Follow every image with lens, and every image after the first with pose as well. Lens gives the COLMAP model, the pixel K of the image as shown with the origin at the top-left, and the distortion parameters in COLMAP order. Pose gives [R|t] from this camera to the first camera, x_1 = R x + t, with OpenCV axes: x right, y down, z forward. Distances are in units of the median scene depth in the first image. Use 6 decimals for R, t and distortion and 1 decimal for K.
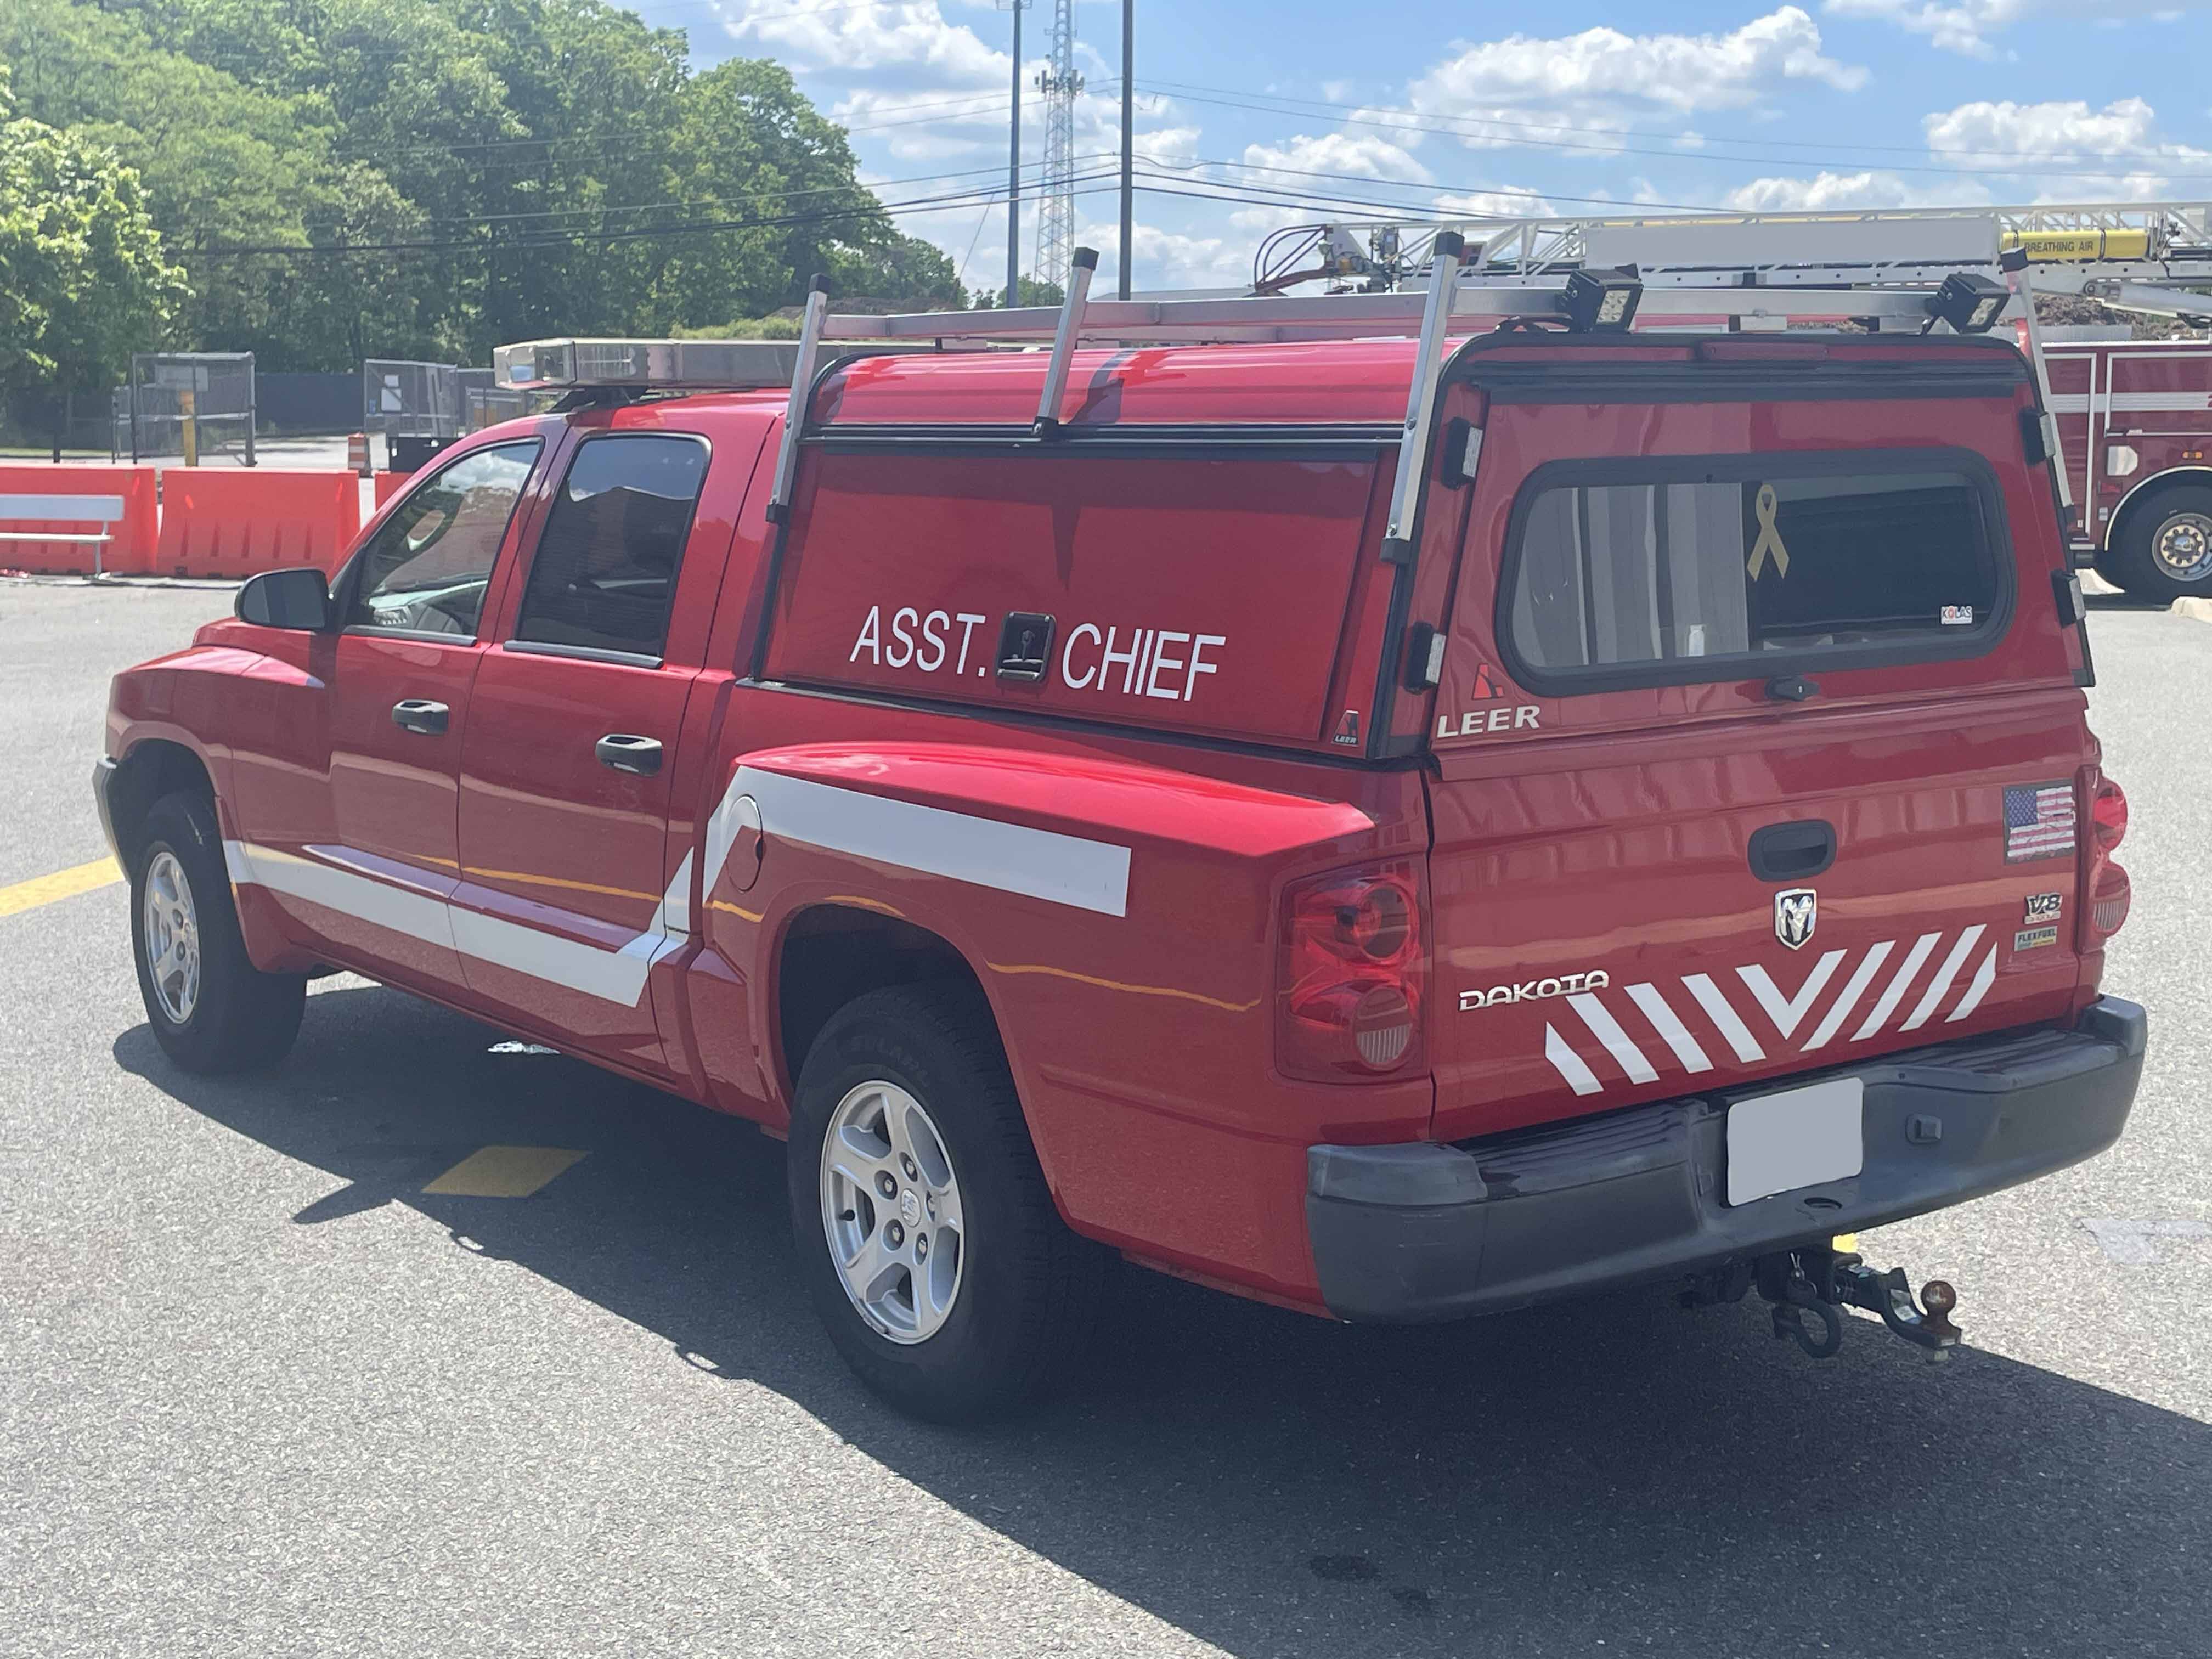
lens RADIAL K [[2966.0, 0, 1105.5], [0, 2966.0, 749.5], [0, 0, 1]] dist [0.097387, -0.059638]
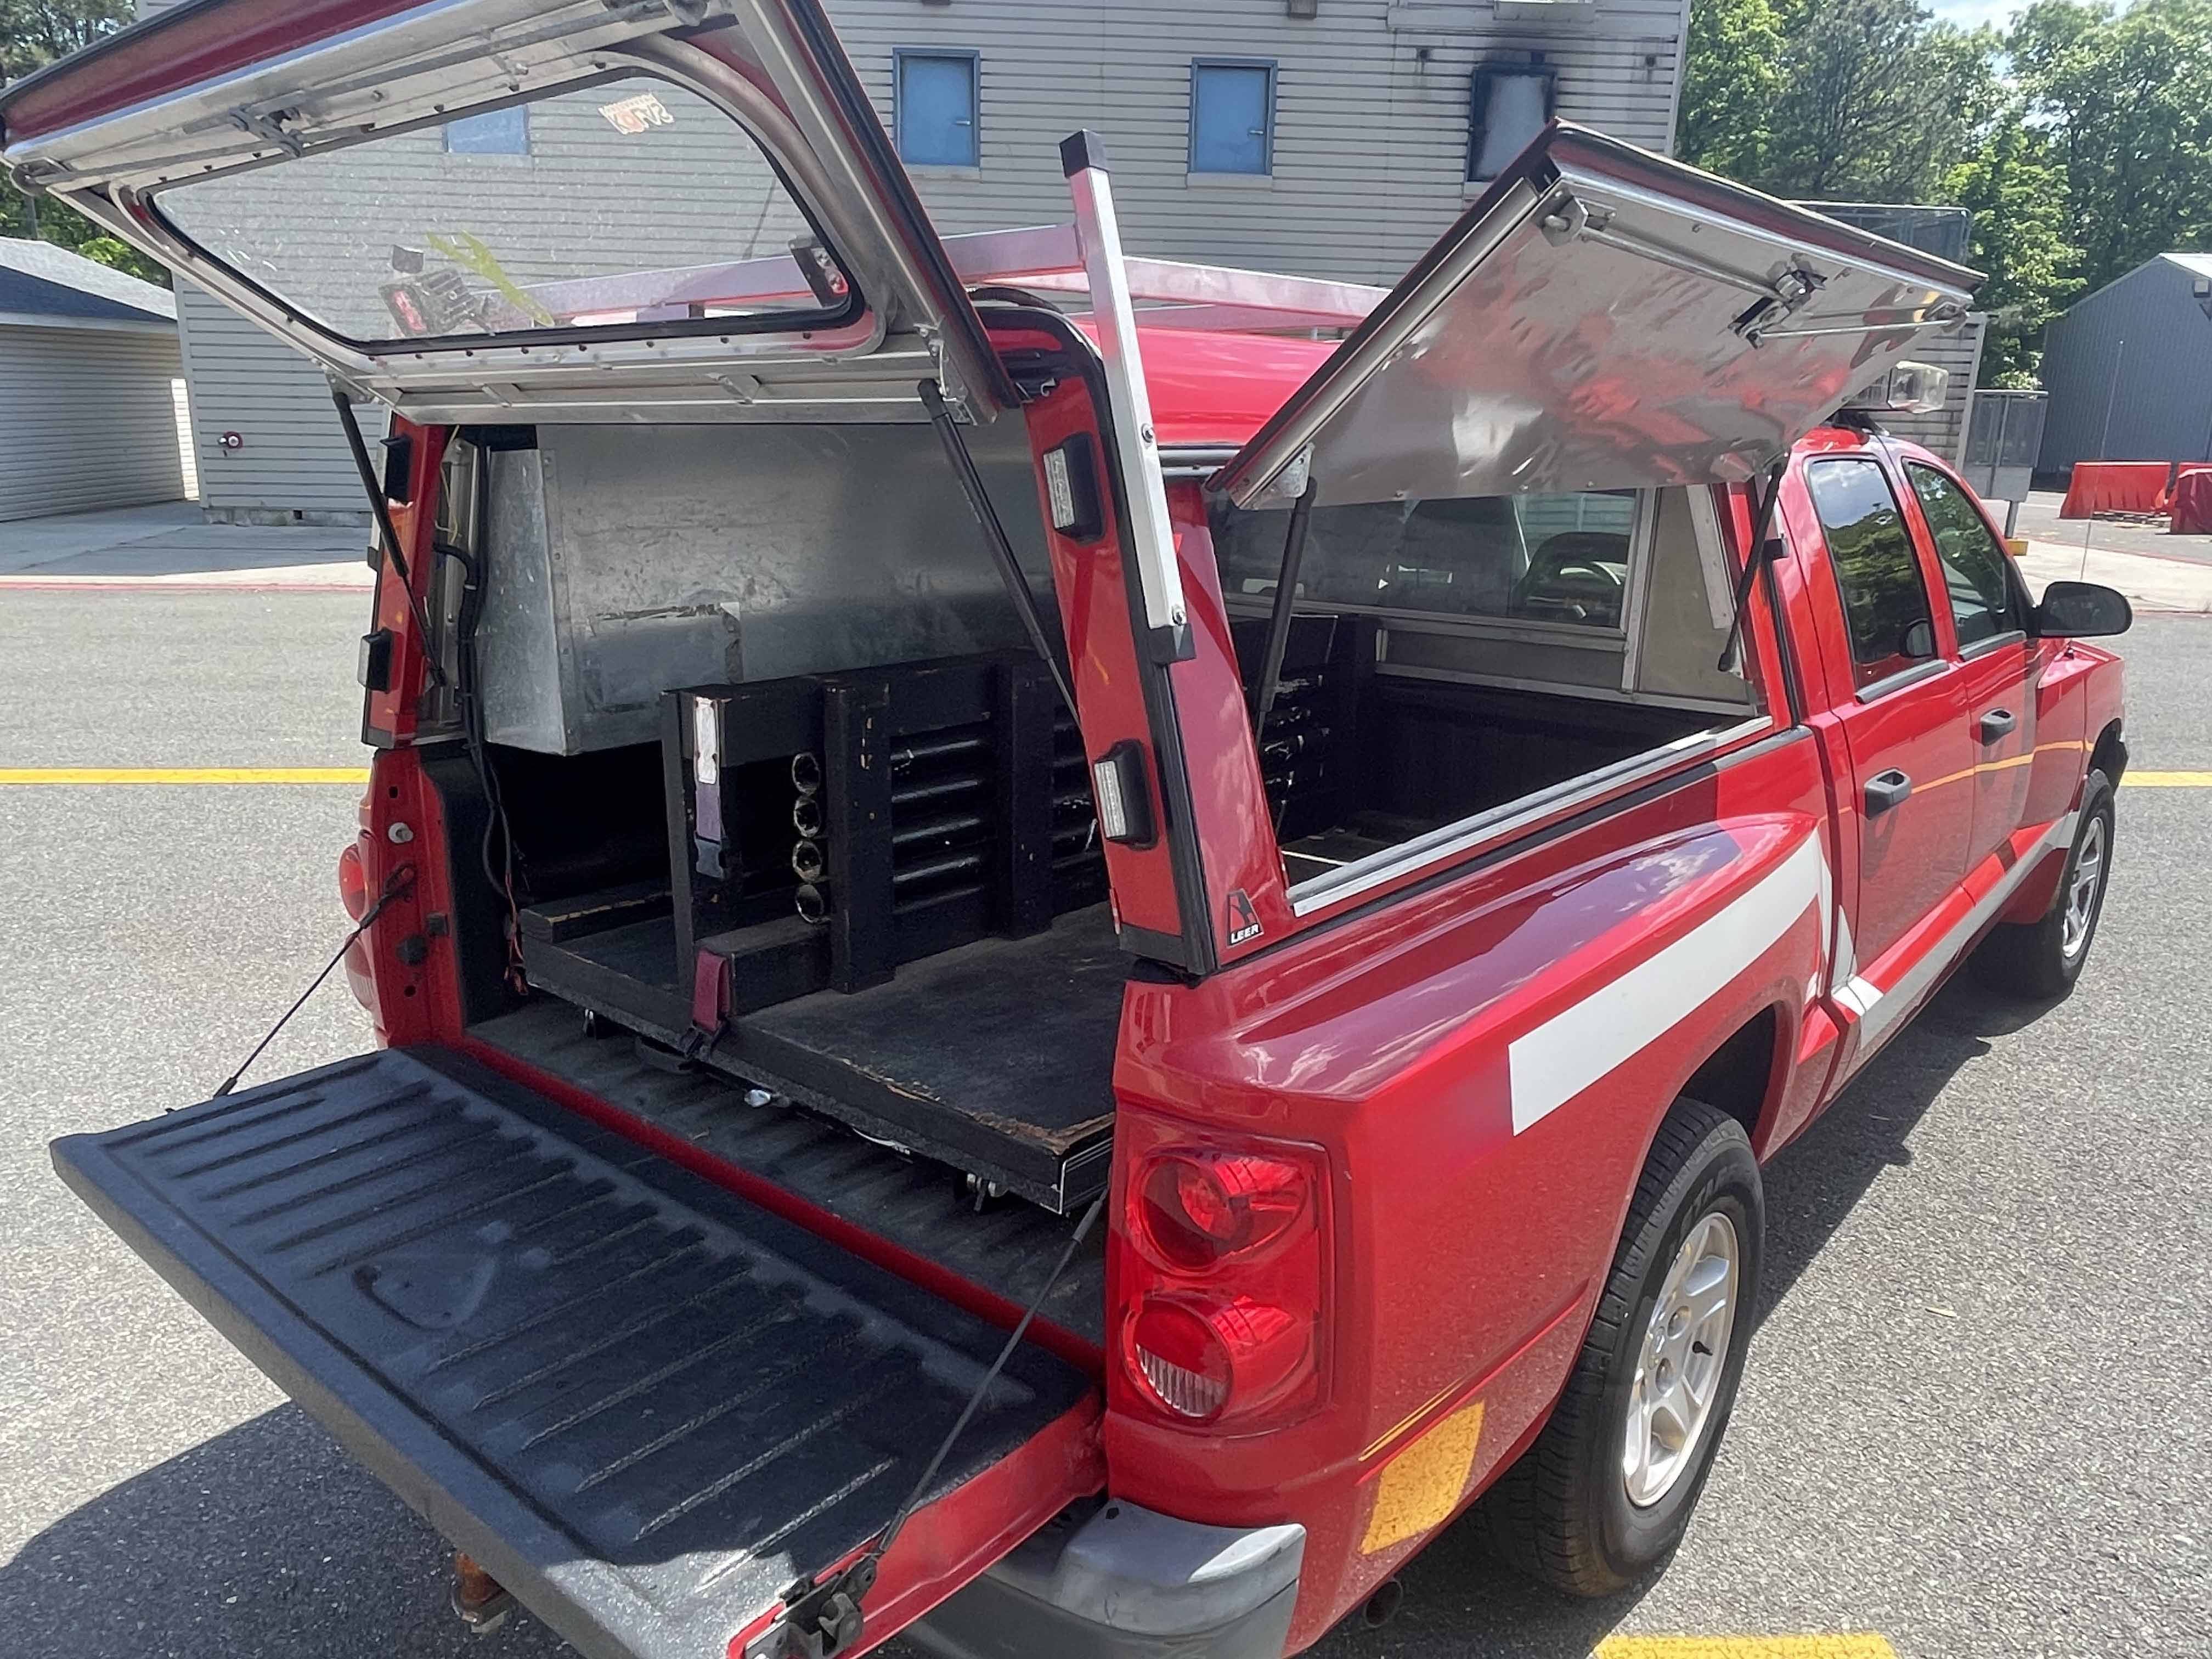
lens RADIAL K [[1553.4, 0, 1093.5], [0, 1553.4, 818.7], [0, 0, 1]] dist [-0.003780, 0.001734]
pose [[0.222435, 0.240154, -0.944907, 0.621834], [-0.117841, 0.968704, 0.218462, -0.113388], [0.967800, 0.062755, 0.243774, 0.984105]]
